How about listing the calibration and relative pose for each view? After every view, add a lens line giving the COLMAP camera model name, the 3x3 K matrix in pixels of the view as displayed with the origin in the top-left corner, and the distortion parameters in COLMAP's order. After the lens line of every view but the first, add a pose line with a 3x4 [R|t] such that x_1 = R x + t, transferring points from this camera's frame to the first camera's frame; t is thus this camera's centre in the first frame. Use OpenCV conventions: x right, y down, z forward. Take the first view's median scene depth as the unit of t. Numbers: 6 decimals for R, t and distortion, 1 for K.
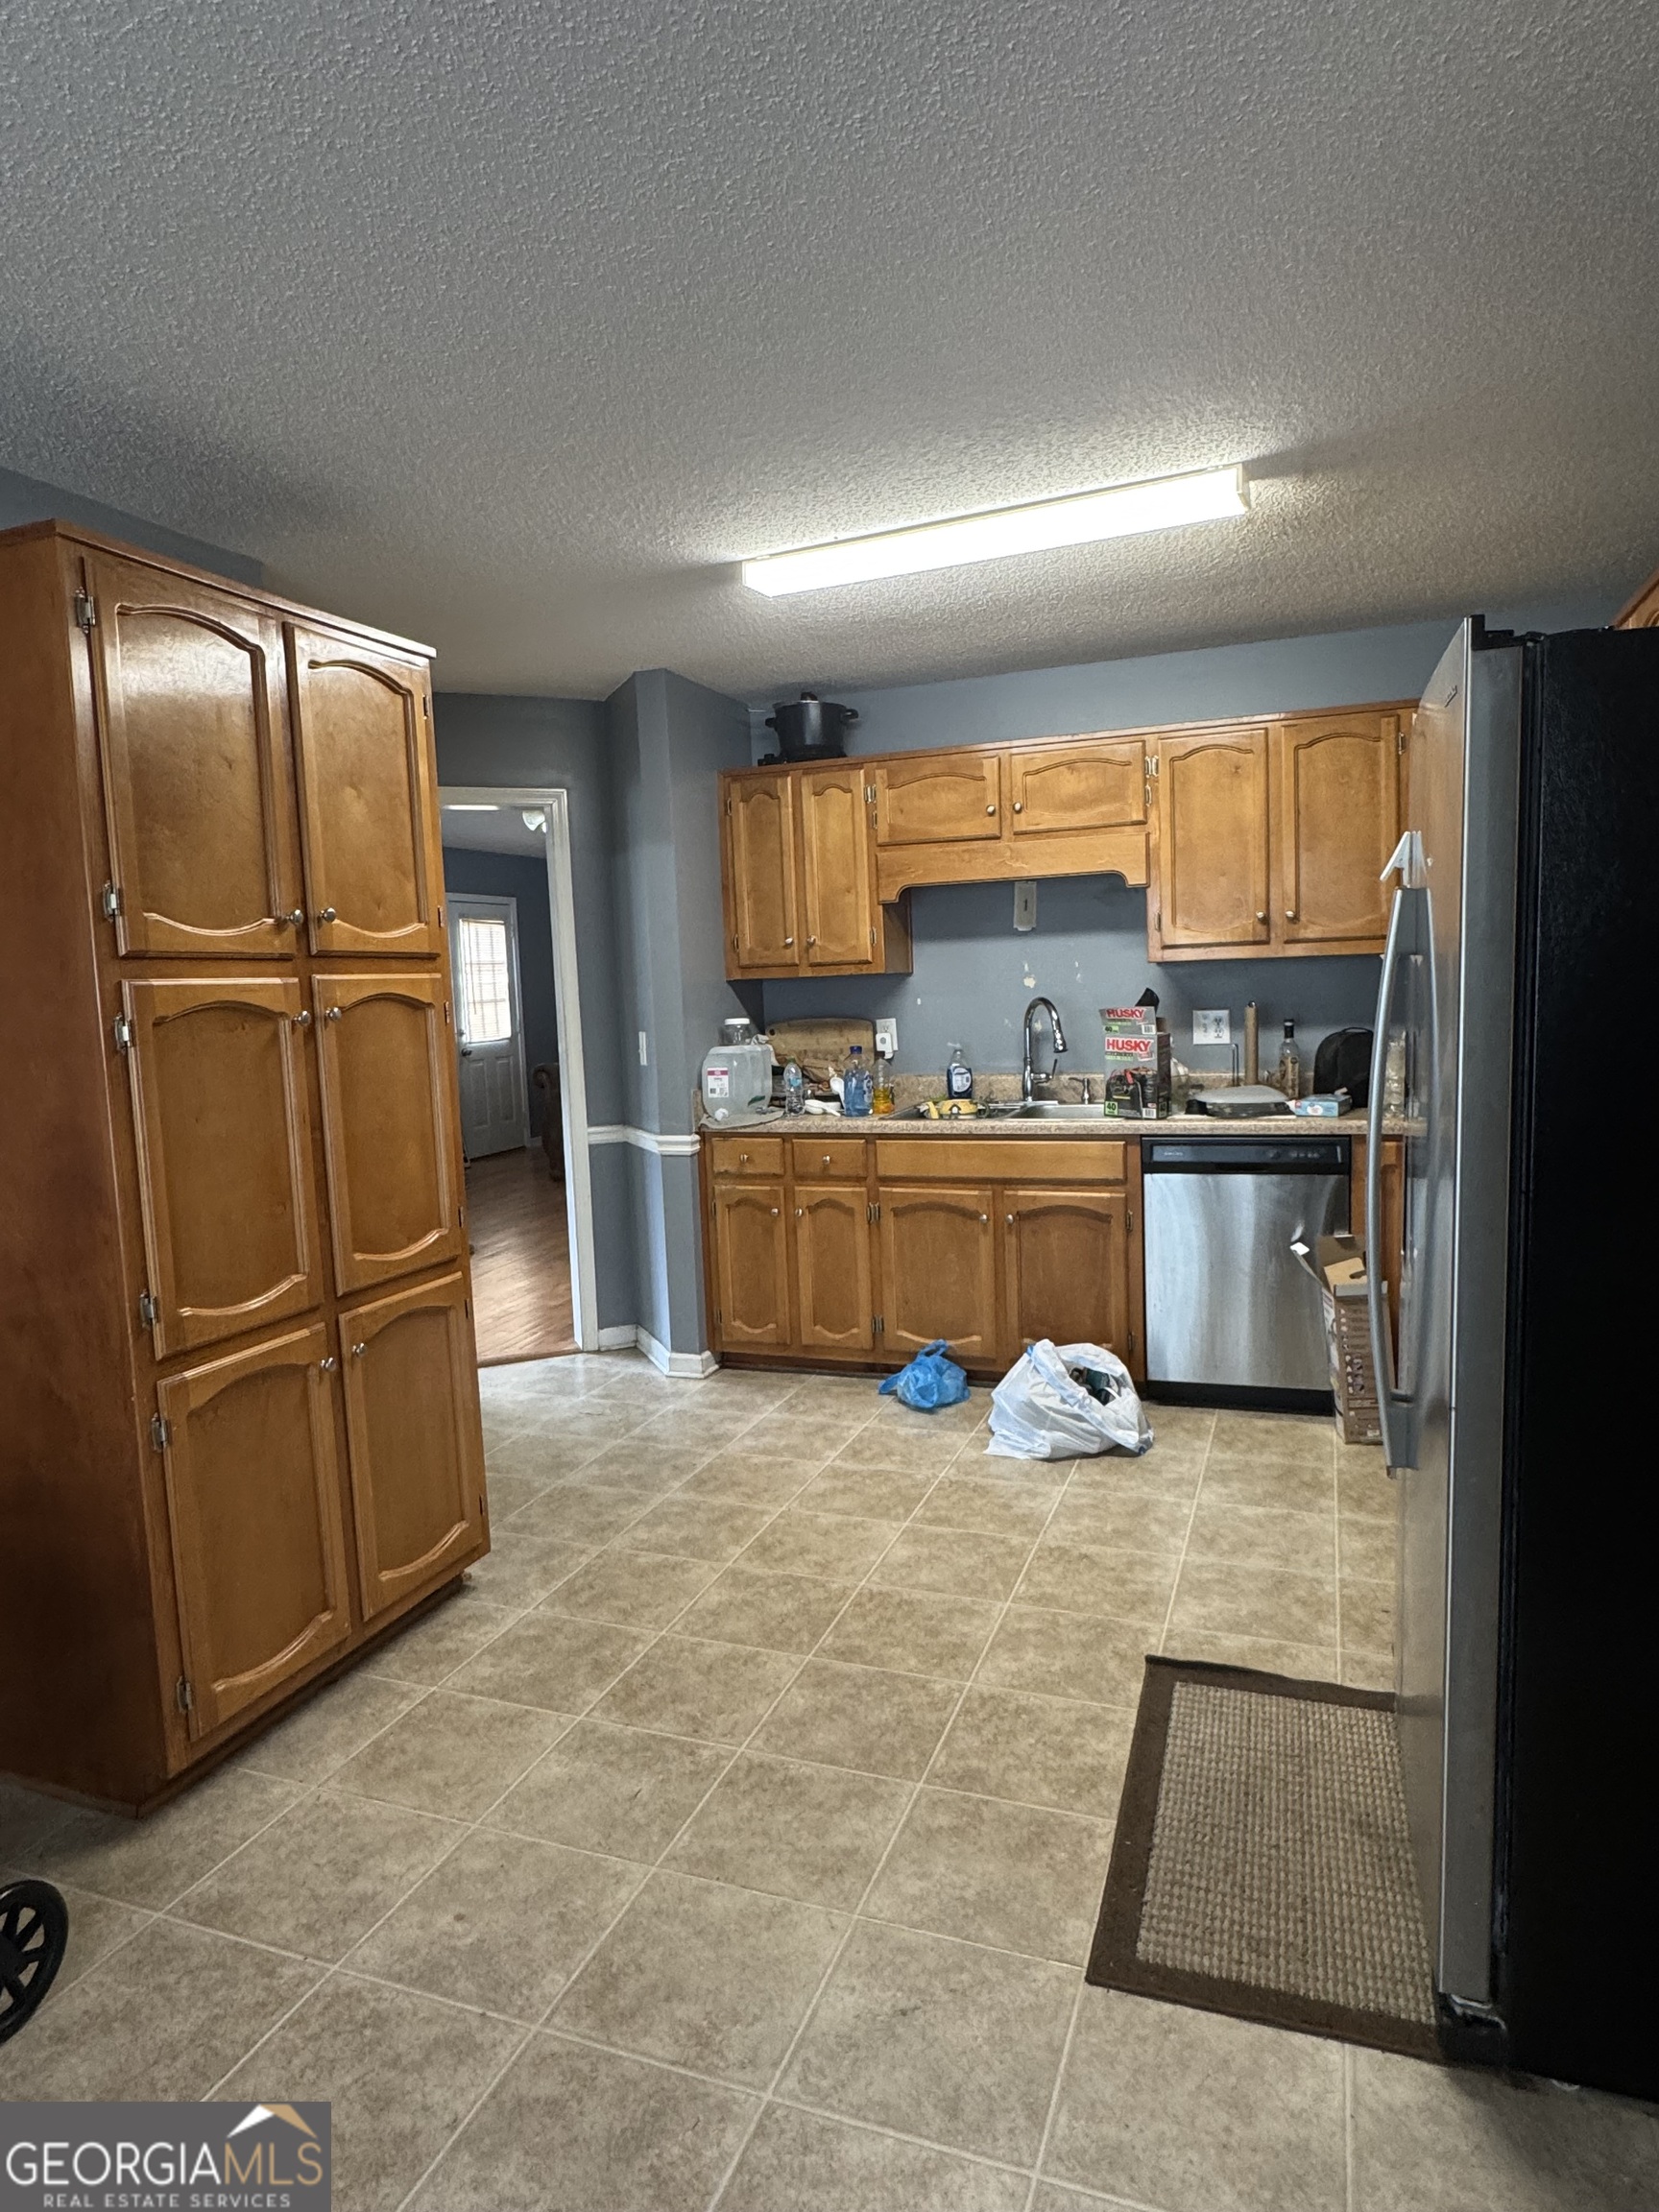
lens RADIAL K [[1288.2, 0, 829.5], [0, 1288.2, 1106.0], [0, 0, 1]] dist [0.002326, -0.000067]
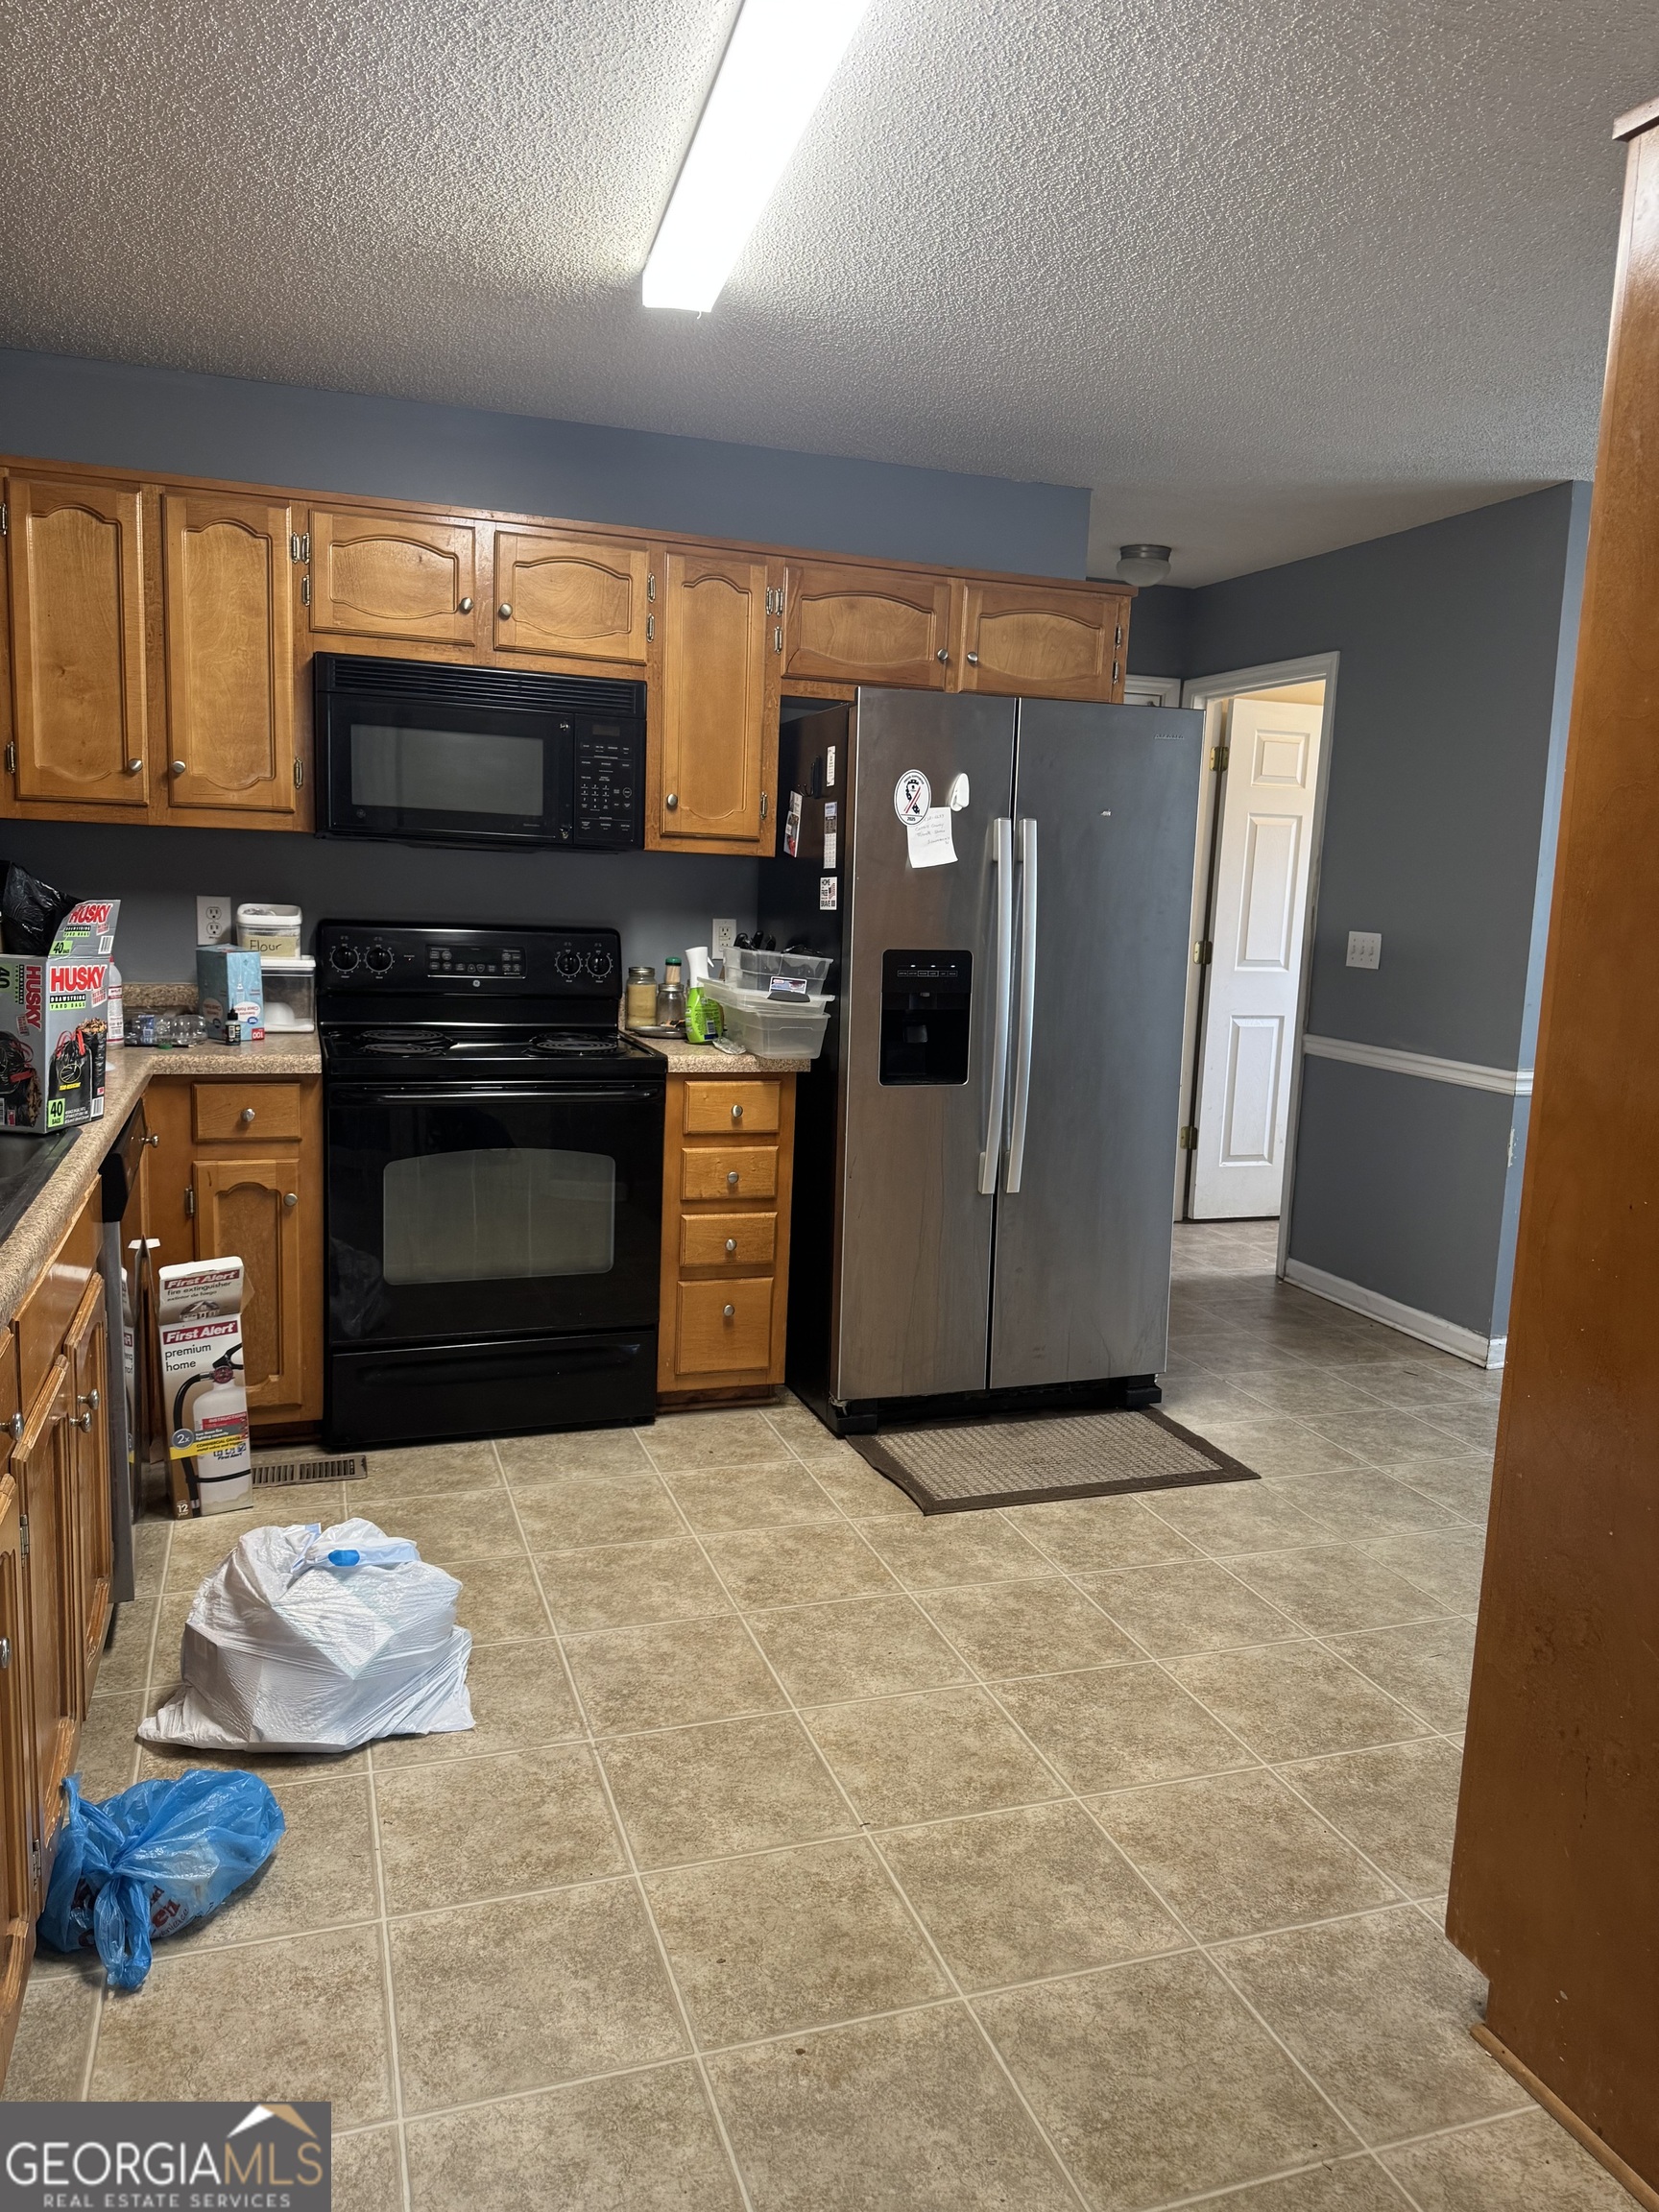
lens RADIAL K [[1573.5, 0, 829.5], [0, 1573.5, 1106.0], [0, 0, 1]] dist [0.092420, -0.126807]
pose [[-0.641032, -0.101994, 0.760707, -0.547508], [0.061867, 0.981039, 0.183670, -0.120633], [-0.765017, 0.164801, -0.622567, 1.494105]]
